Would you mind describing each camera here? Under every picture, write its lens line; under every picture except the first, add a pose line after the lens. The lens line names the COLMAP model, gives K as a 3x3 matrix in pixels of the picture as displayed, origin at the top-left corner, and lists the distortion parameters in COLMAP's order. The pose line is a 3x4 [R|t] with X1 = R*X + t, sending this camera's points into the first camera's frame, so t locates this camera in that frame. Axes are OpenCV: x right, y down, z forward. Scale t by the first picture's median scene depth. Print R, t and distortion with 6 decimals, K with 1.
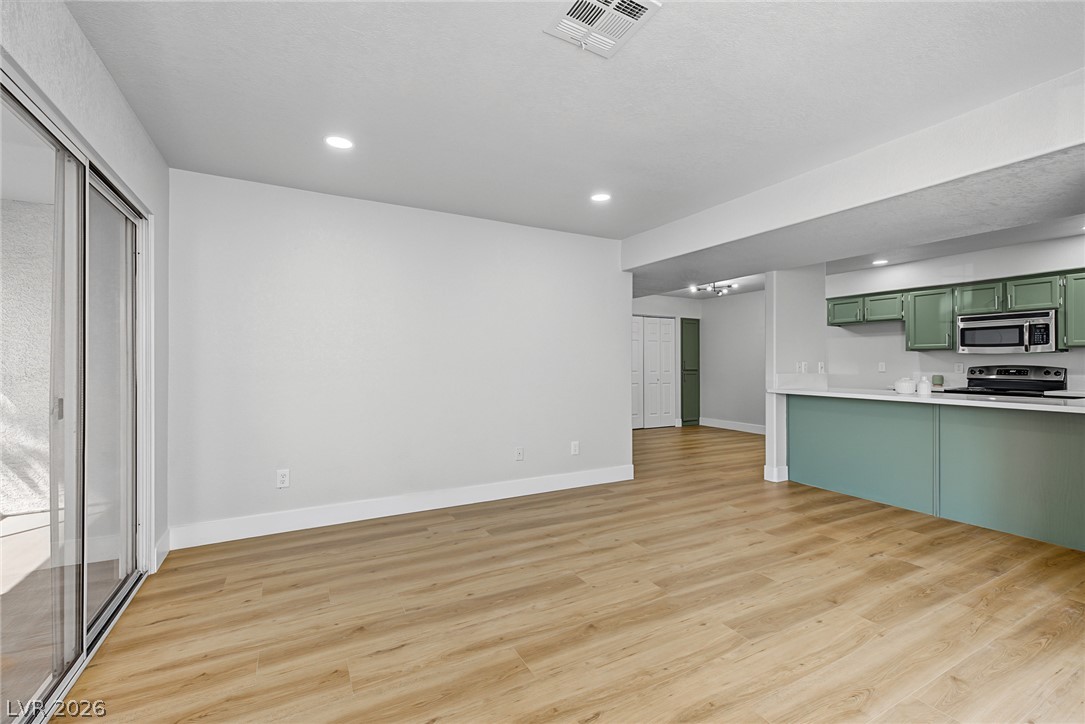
lens RADIAL K [[456.8, 0, 538.6], [0, 456.8, 361.7], [0, 0, 1]] dist [0.007619, -0.000686]
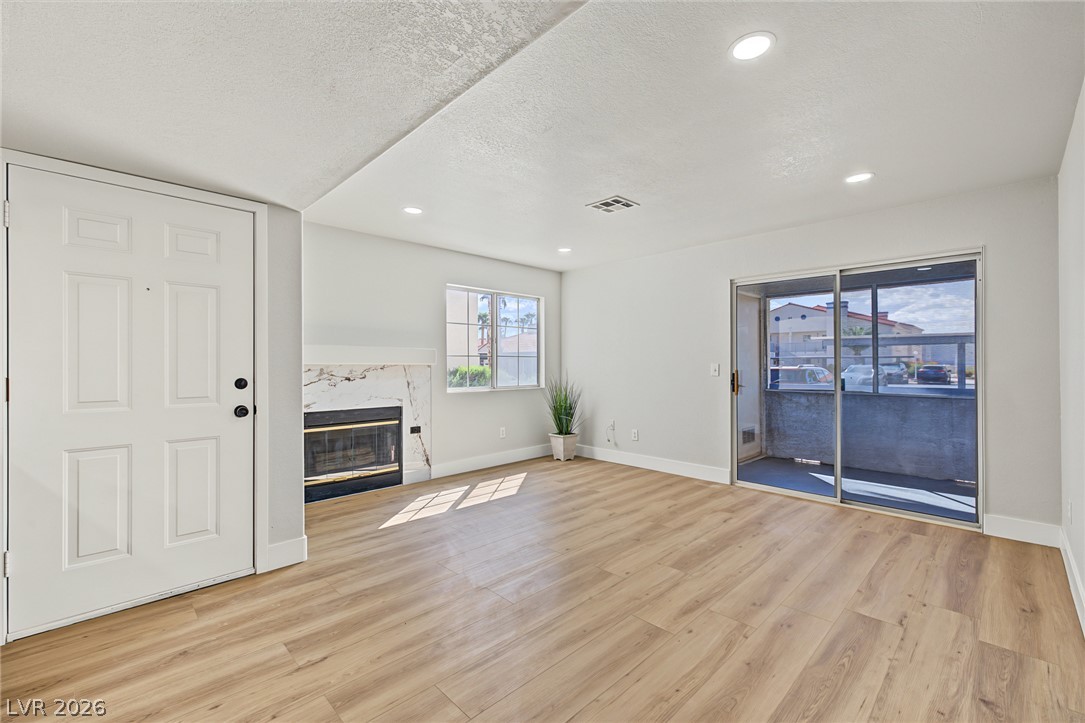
lens RADIAL K [[456.8, 0, 538.6], [0, 456.8, 361.2], [0, 0, 1]] dist [0.007619, -0.000686]
pose [[-0.961004, -0.003017, -0.276519, 0.370374], [0.000510, 0.999919, -0.012682, 0.004322], [0.276535, -0.012329, -0.960925, 1.034497]]
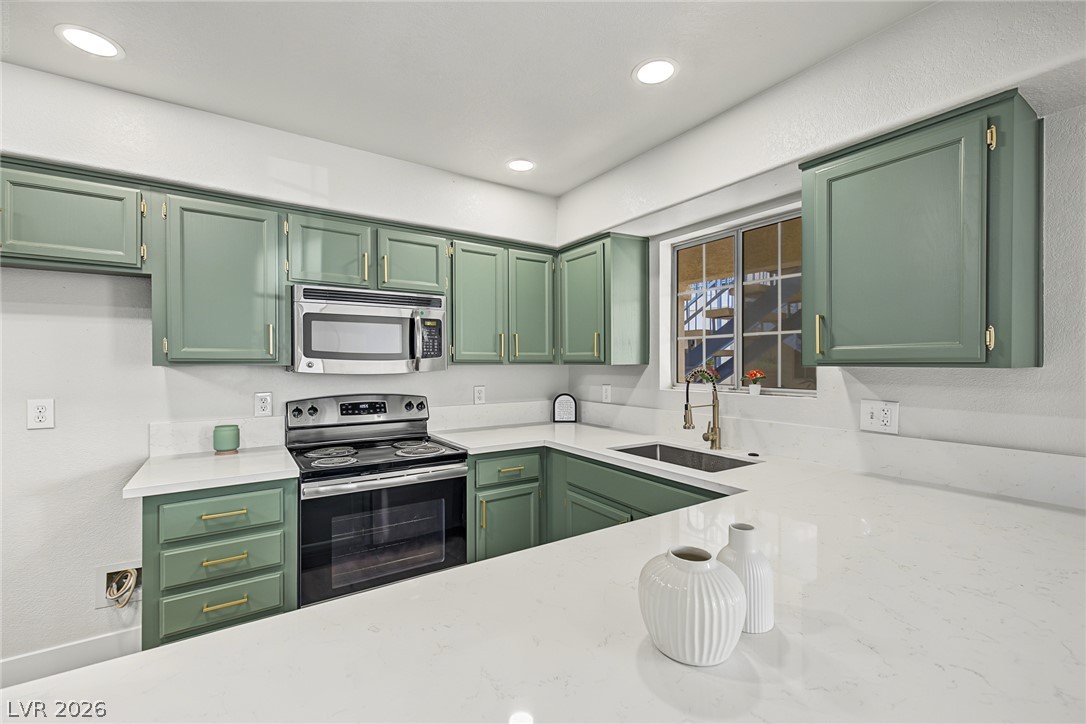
lens RADIAL K [[457.3, 0, 539.1], [0, 457.3, 361.7], [0, 0, 1]] dist [0.007619, -0.000686]
pose [[-0.088922, -0.001760, 0.996037, 0.532254], [-0.003402, 0.999993, 0.001464, -0.032704], [-0.996033, -0.003259, -0.088928, 0.905071]]
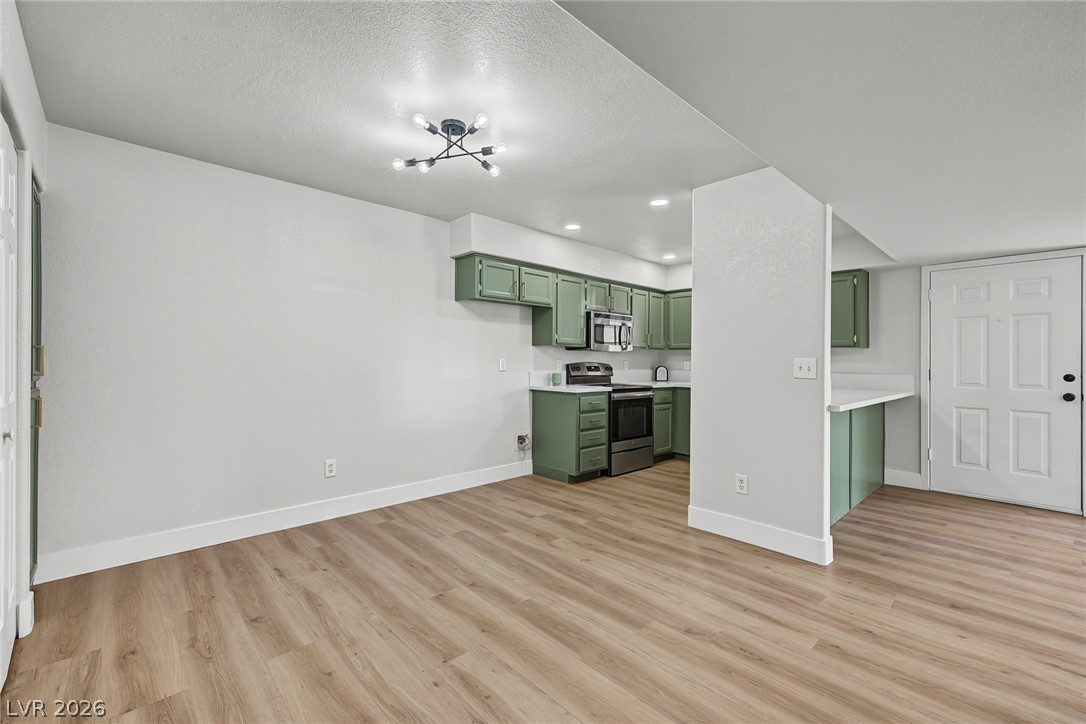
lens RADIAL K [[457.3, 0, 539.1], [0, 457.3, 361.7], [0, 0, 1]] dist [0.007619, -0.000686]
pose [[-0.254947, -0.006012, 0.966936, 0.031118], [-0.013002, 0.999912, 0.002789, 0.005687], [-0.966868, -0.011861, -0.255002, 1.485295]]
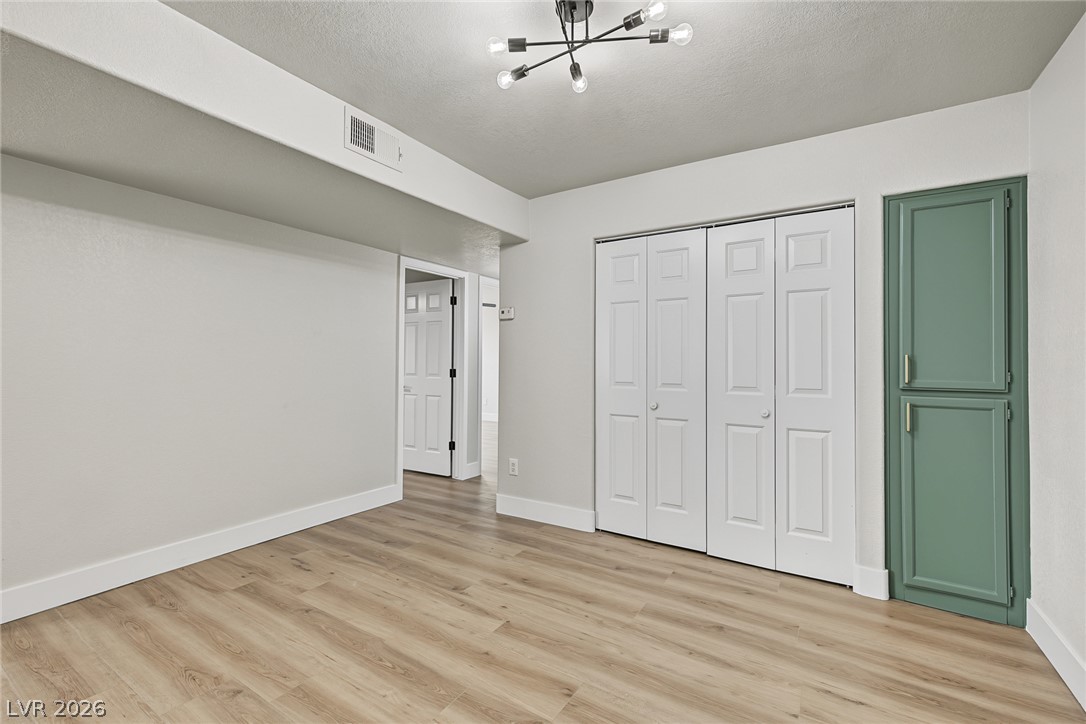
lens RADIAL K [[462.4, 0, 536.8], [0, 462.4, 360.4], [0, 0, 1]] dist [0.004784, -0.000201]
pose [[0.484624, -0.005163, -0.874707, 0.829024], [0.000042, 0.999983, -0.005879, 0.006108], [0.874722, 0.002812, 0.484616, 1.265966]]
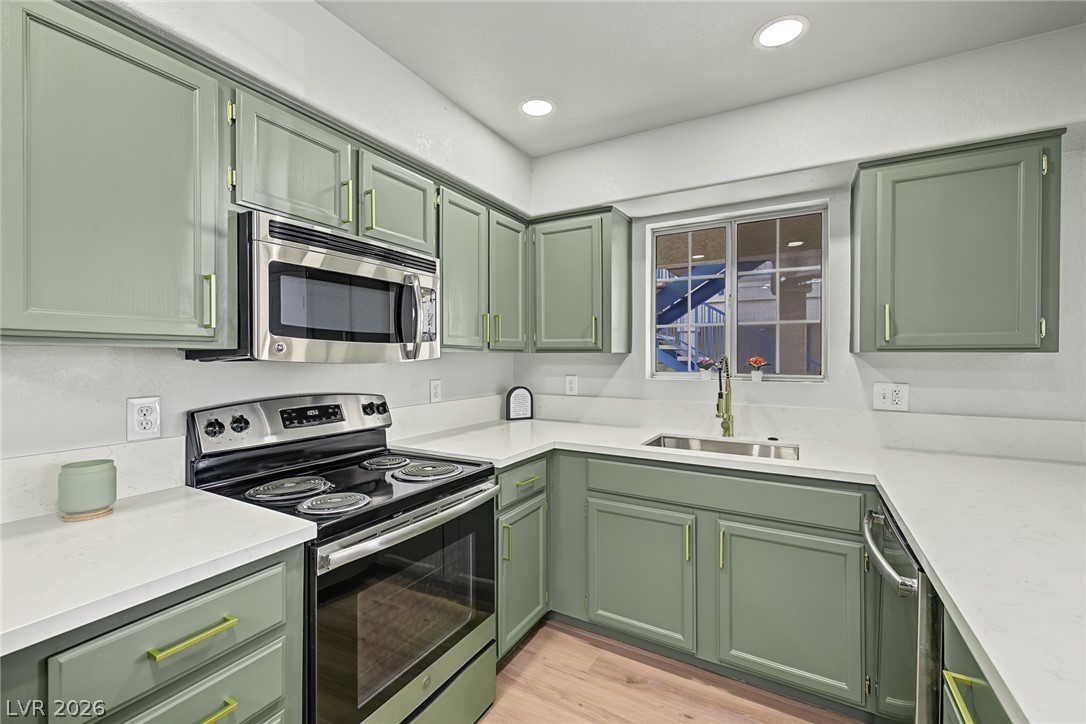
lens RADIAL K [[461.0, 0, 537.1], [0, 461.0, 355.2], [0, 0, 1]] dist [0.008373, -0.000408]
pose [[-0.528226, -0.003012, 0.849098, 0.689947], [-0.006669, 0.999978, -0.000602, -0.024591], [-0.849077, -0.005981, -0.528235, 1.108603]]
